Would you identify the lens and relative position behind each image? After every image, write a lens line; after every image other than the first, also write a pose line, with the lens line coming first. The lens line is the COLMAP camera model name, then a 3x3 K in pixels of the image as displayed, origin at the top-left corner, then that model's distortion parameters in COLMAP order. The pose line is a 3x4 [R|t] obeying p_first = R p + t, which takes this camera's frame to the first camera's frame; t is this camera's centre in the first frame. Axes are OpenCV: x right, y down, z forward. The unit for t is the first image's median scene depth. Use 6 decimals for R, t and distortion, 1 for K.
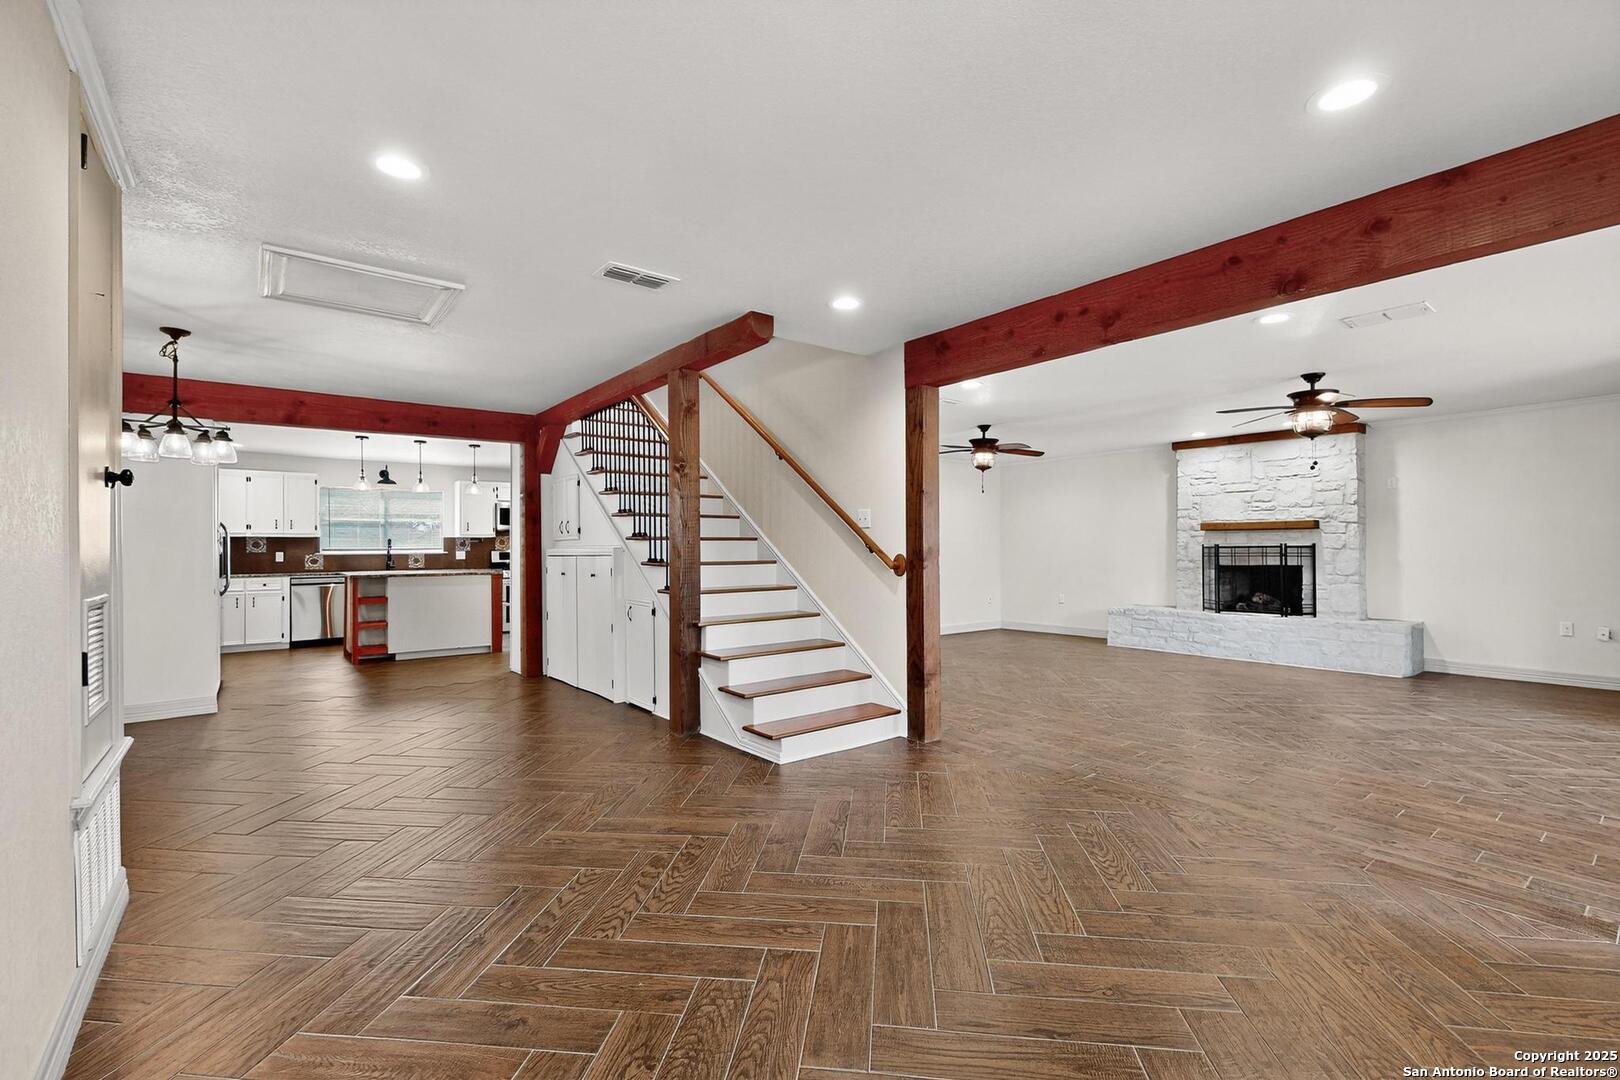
lens RADIAL K [[703.5, 0, 813.3], [0, 703.5, 545.9], [0, 0, 1]] dist [-0.002688, 0.001400]
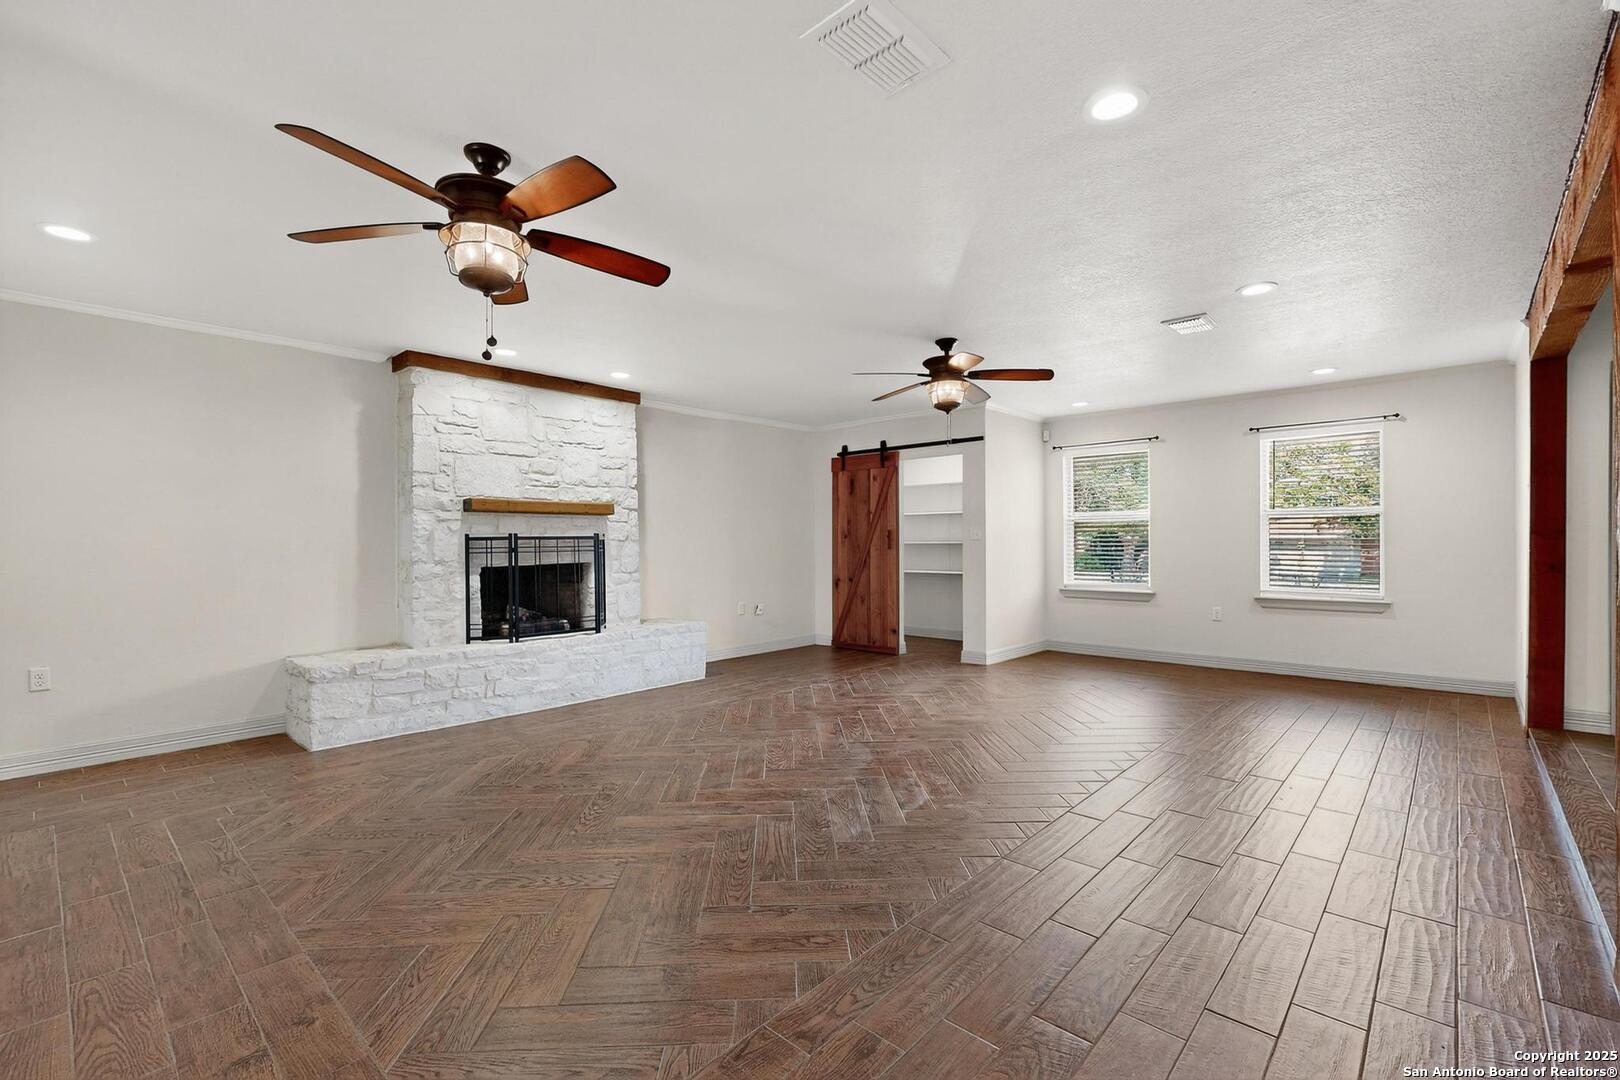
lens RADIAL K [[703.5, 0, 821.0], [0, 703.5, 537.5], [0, 0, 1]] dist [-0.002688, 0.001400]
pose [[-0.138302, 0.011440, 0.990324, -0.093245], [0.003784, 0.999932, -0.011023, 0.009445], [-0.990383, 0.002223, -0.138336, 0.829308]]
